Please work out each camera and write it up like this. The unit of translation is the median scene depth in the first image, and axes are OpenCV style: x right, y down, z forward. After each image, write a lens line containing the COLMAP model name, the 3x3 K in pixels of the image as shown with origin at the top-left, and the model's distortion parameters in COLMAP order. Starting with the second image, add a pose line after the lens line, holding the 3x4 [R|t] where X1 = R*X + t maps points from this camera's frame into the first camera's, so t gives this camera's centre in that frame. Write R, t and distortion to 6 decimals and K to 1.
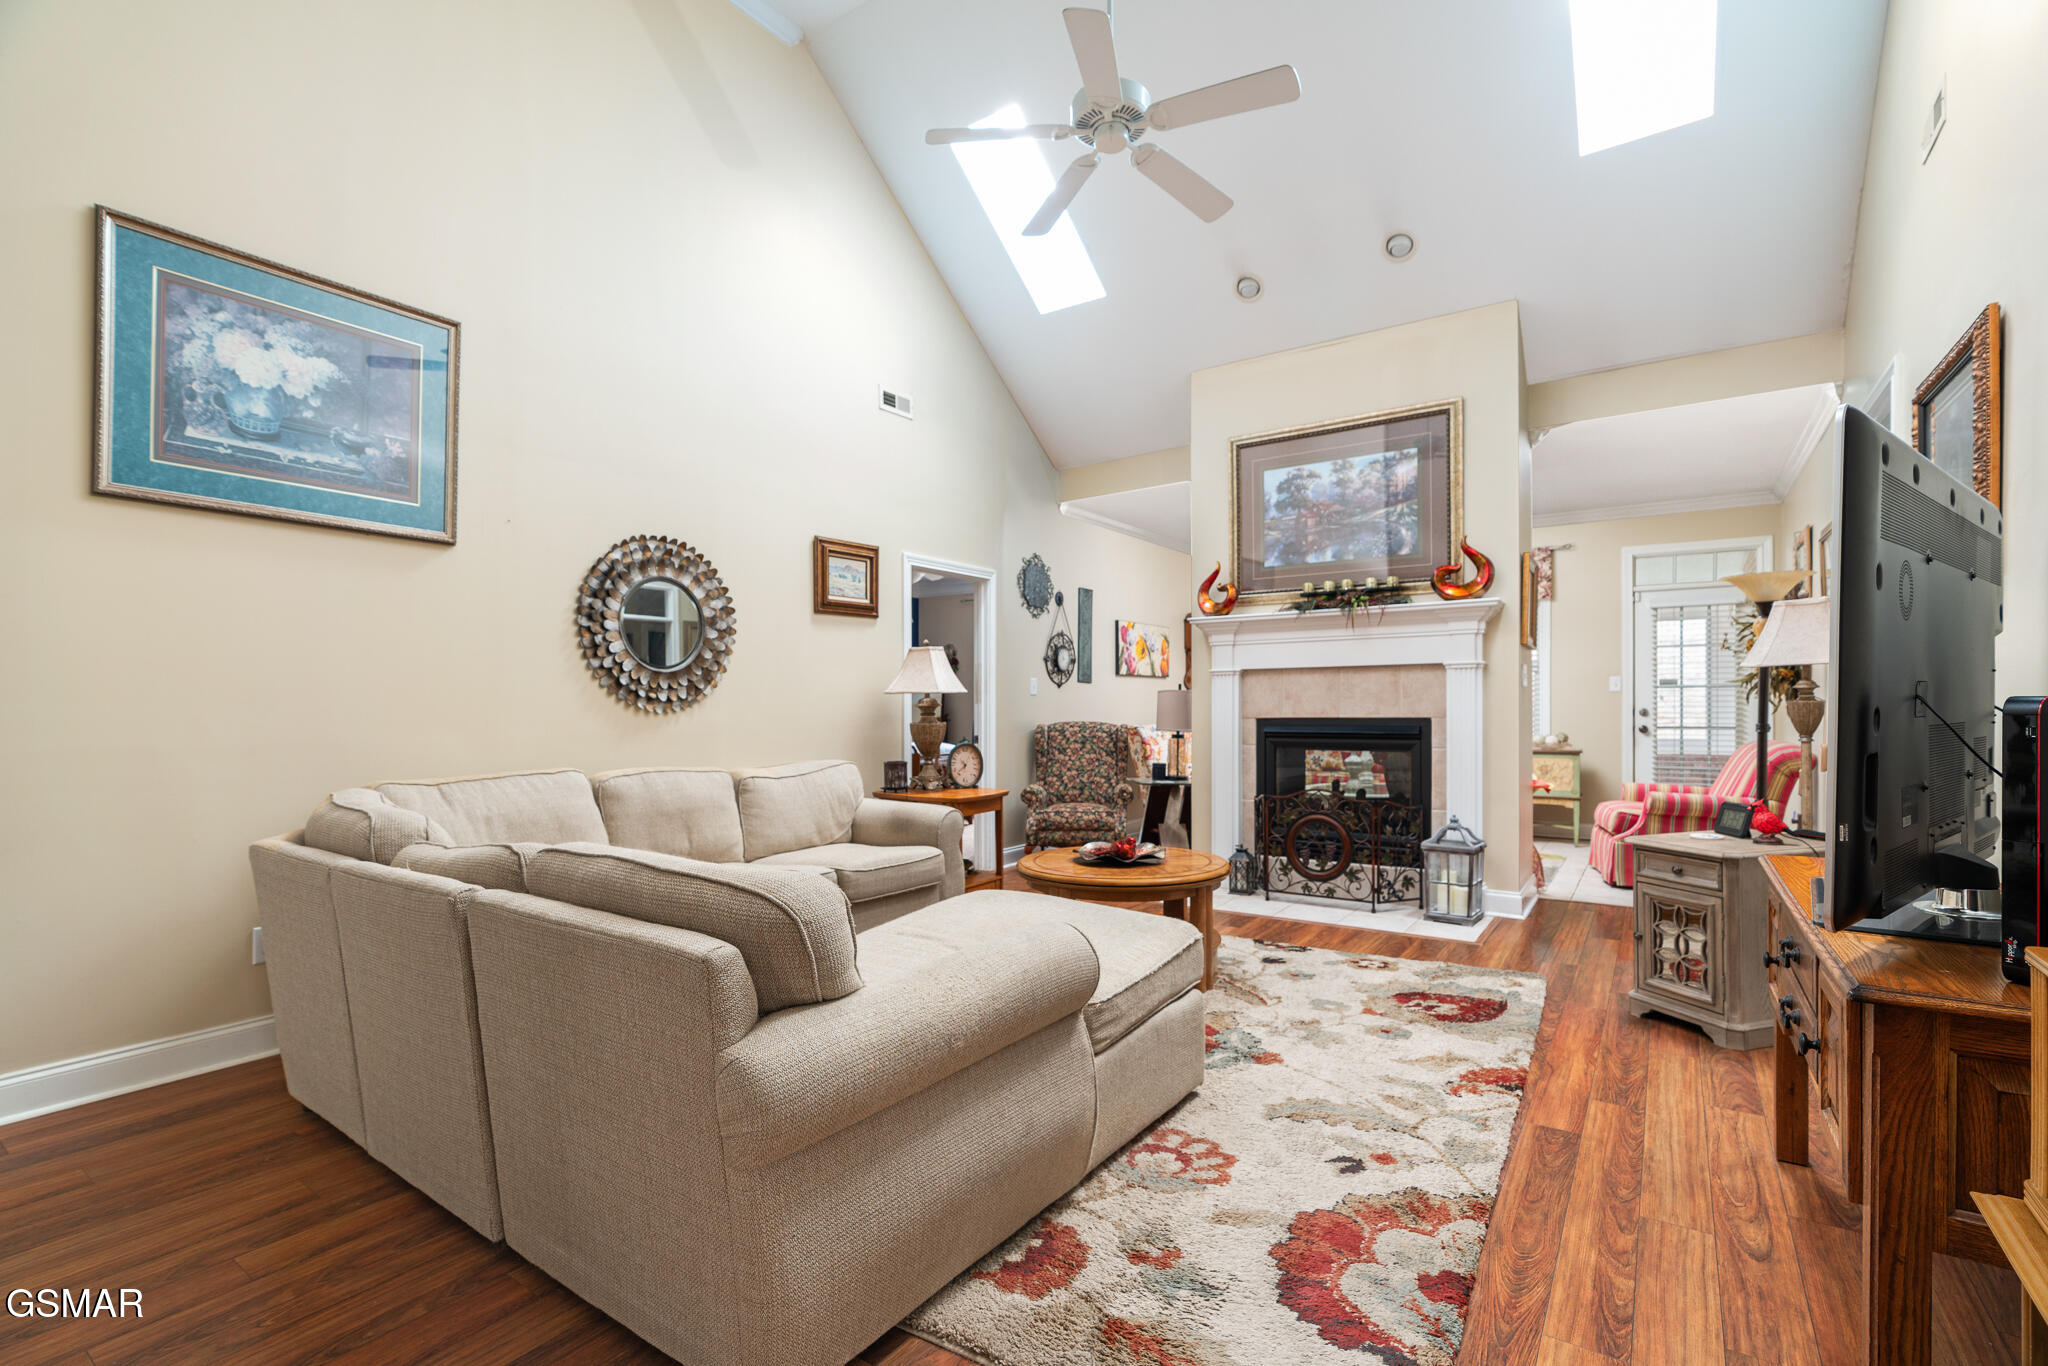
lens RADIAL K [[926.4, 0, 1029.3], [0, 926.4, 696.5], [0, 0, 1]] dist [0.000474, 0.000333]
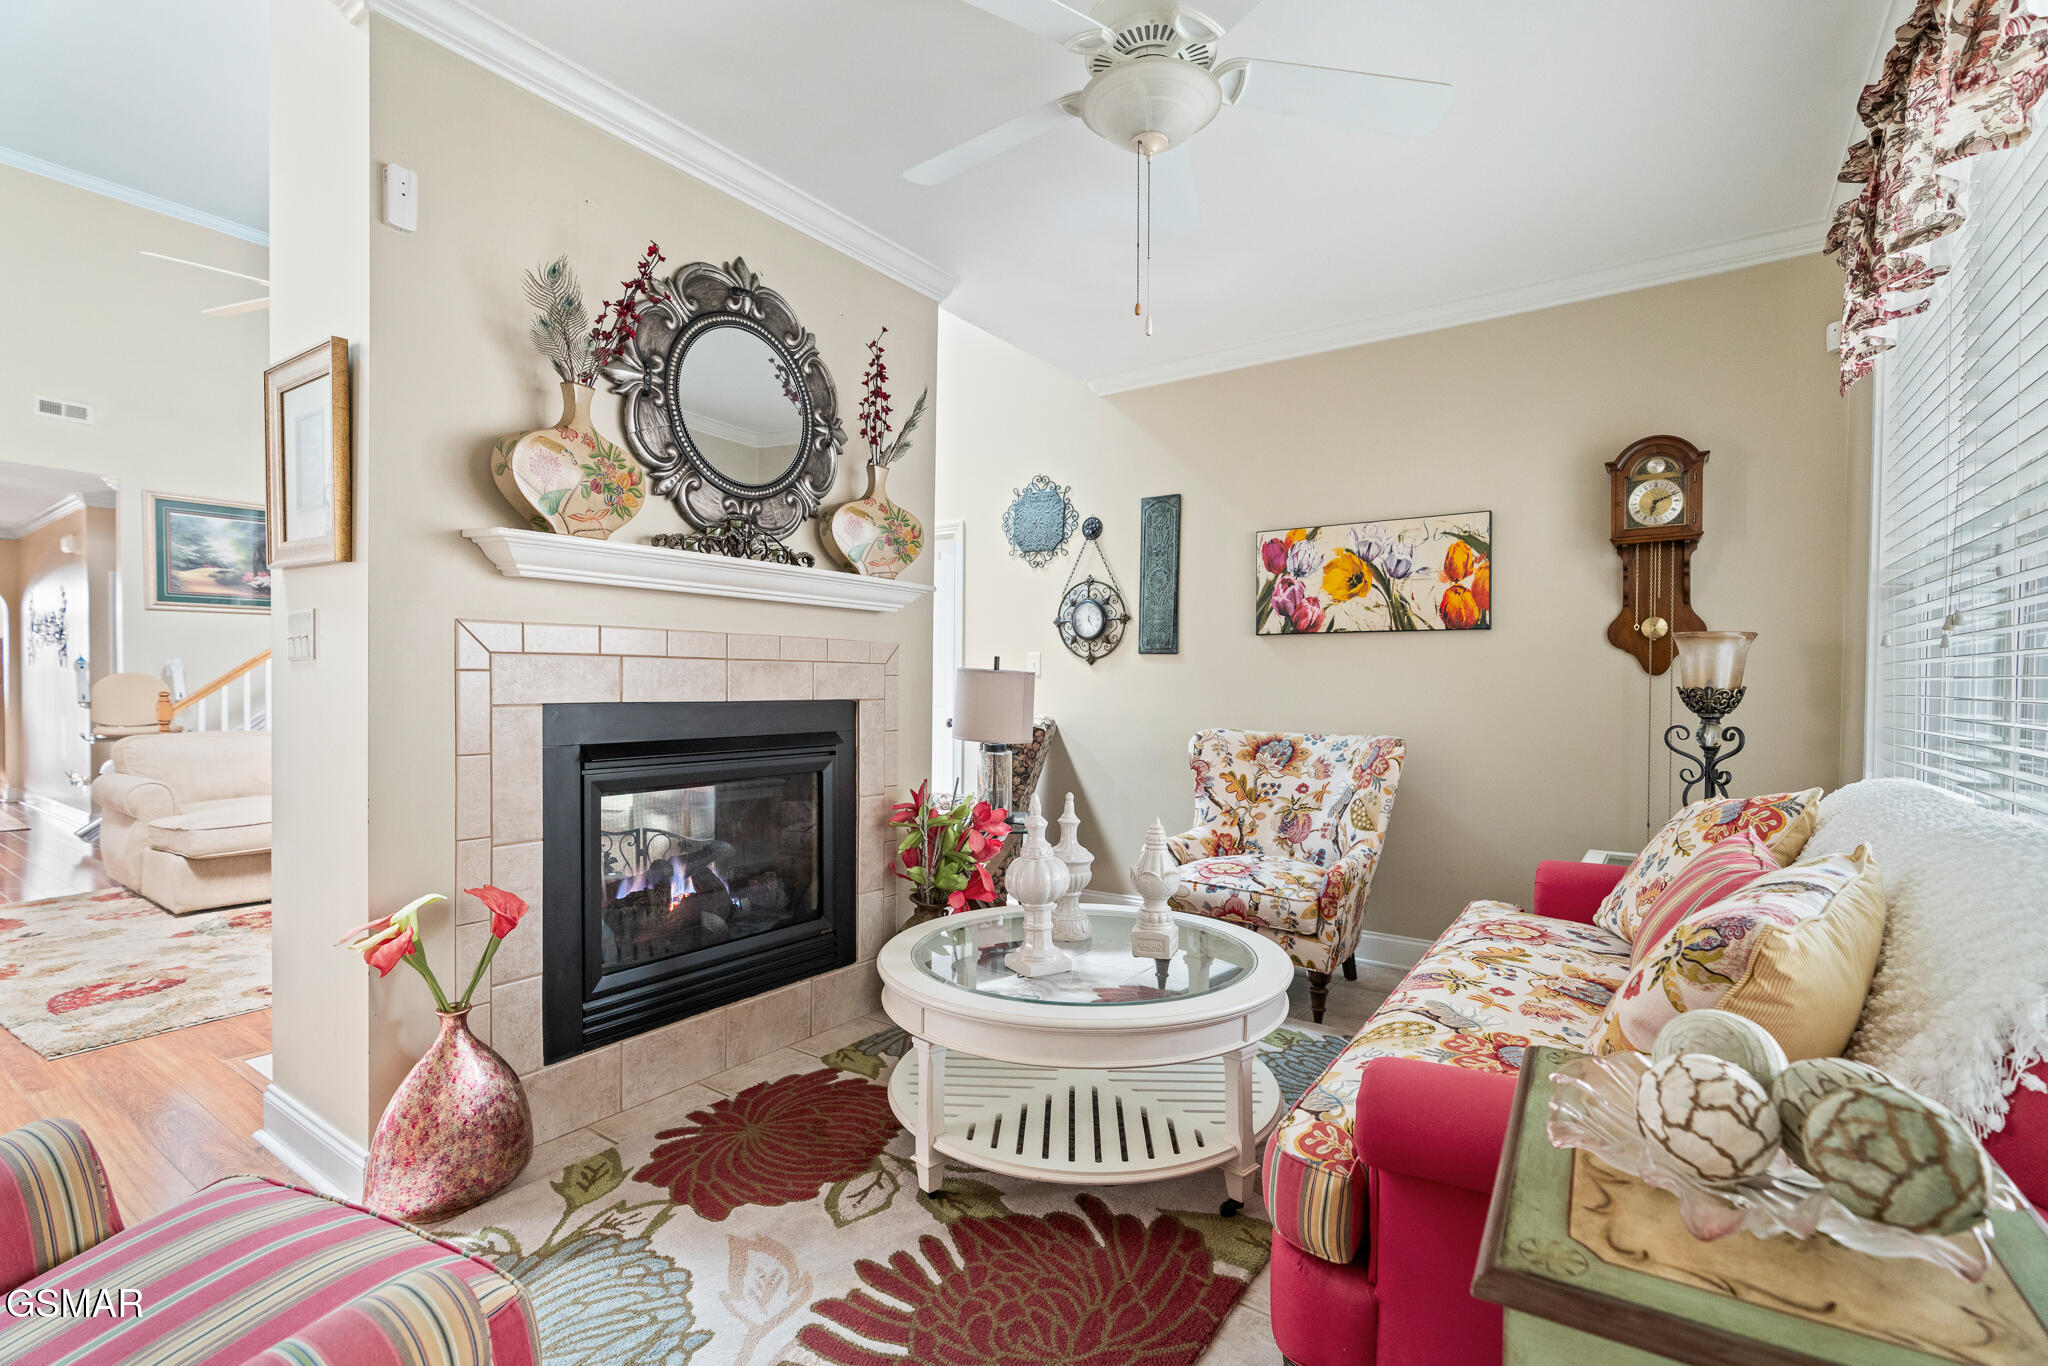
lens RADIAL K [[926.4, 0, 1027.7], [0, 926.4, 688.2], [0, 0, 1]] dist [0.000474, 0.000333]
pose [[0.003904, 0.015109, -0.999878, 1.407527], [0.009672, 0.999839, 0.015146, -0.003514], [0.999946, -0.009730, 0.003757, 1.922062]]
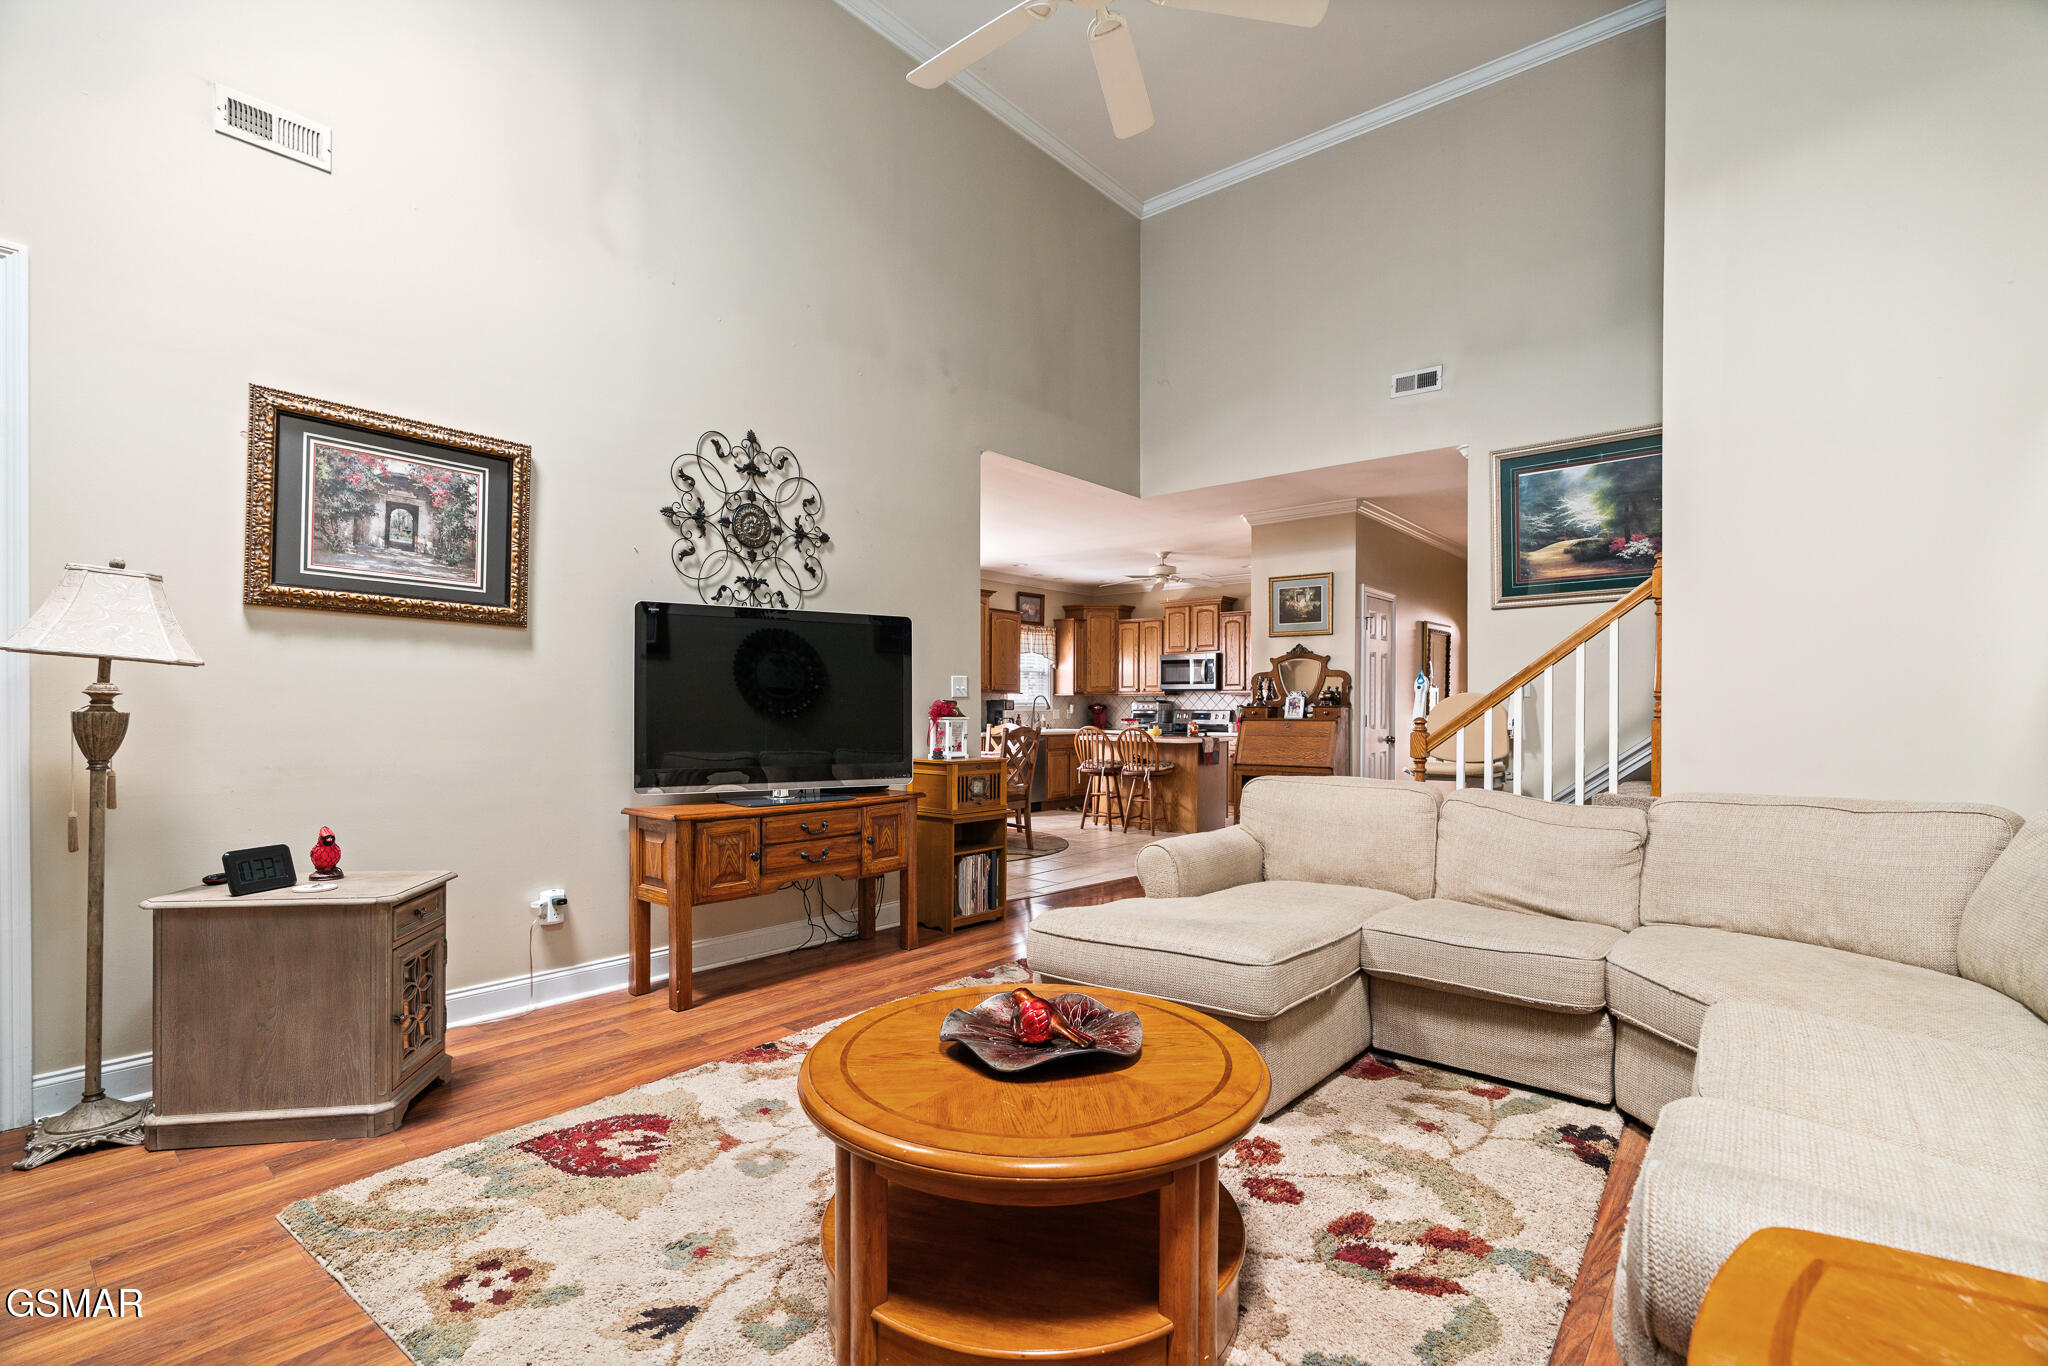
lens RADIAL K [[926.4, 0, 1029.5], [0, 926.4, 695.2], [0, 0, 1]] dist [0.000474, 0.000333]
pose [[-0.995490, 0.006211, 0.094662, 0.062207], [0.004006, 0.999716, -0.023472, 0.010442], [-0.094781, -0.022987, -0.995233, 1.614243]]
